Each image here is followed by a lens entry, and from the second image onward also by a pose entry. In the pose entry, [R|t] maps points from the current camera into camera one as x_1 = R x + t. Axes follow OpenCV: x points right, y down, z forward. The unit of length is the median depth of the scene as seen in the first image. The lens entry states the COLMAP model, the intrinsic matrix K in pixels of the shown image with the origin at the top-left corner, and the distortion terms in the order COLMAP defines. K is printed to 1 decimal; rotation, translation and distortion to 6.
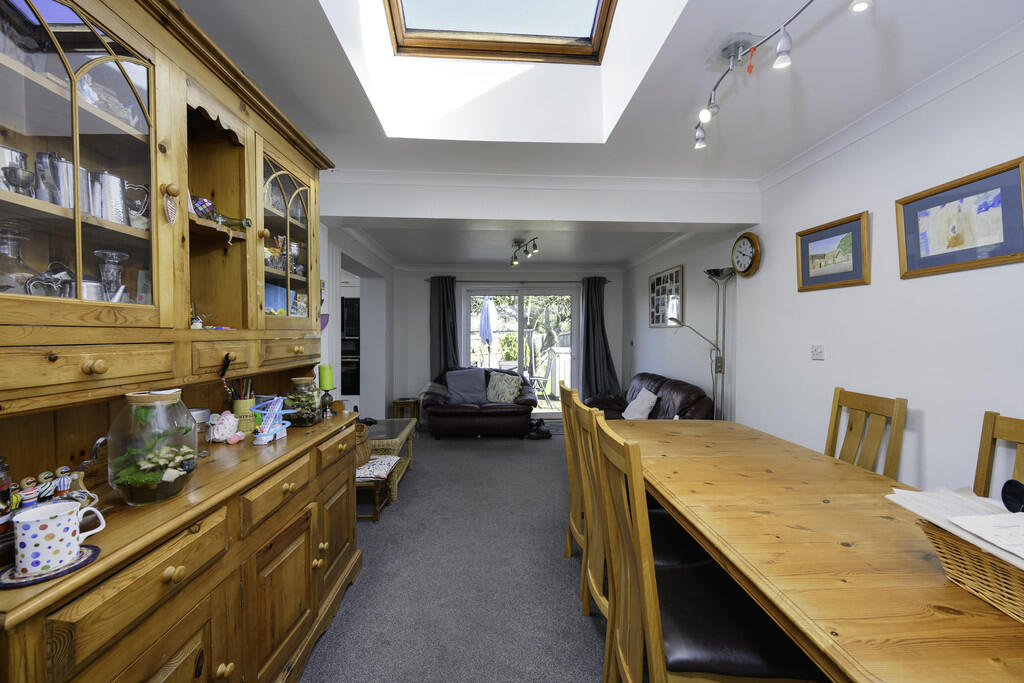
lens RADIAL K [[407.2, 0, 513.1], [0, 407.2, 341.7], [0, 0, 1]] dist [-0.002818, 0.000061]
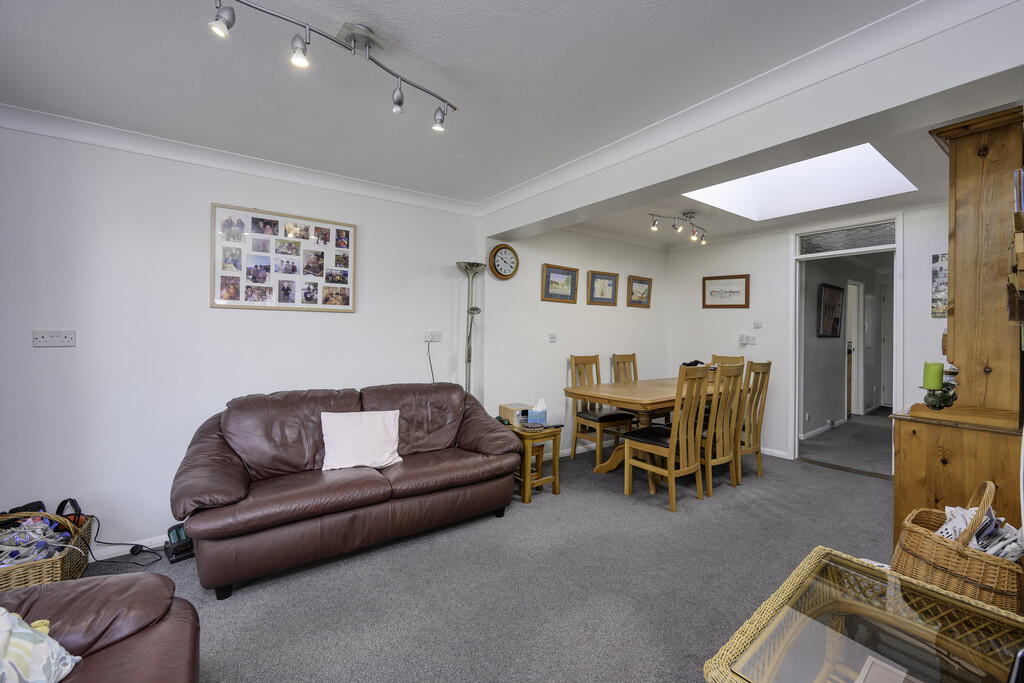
lens RADIAL K [[407.2, 0, 508.5], [0, 407.2, 328.5], [0, 0, 1]] dist [-0.002818, 0.000061]
pose [[-0.540714, 0.004835, 0.841192, -0.280102], [0.006142, 0.999980, -0.001800, -0.006117], [-0.841184, 0.004193, -0.540733, 0.986630]]
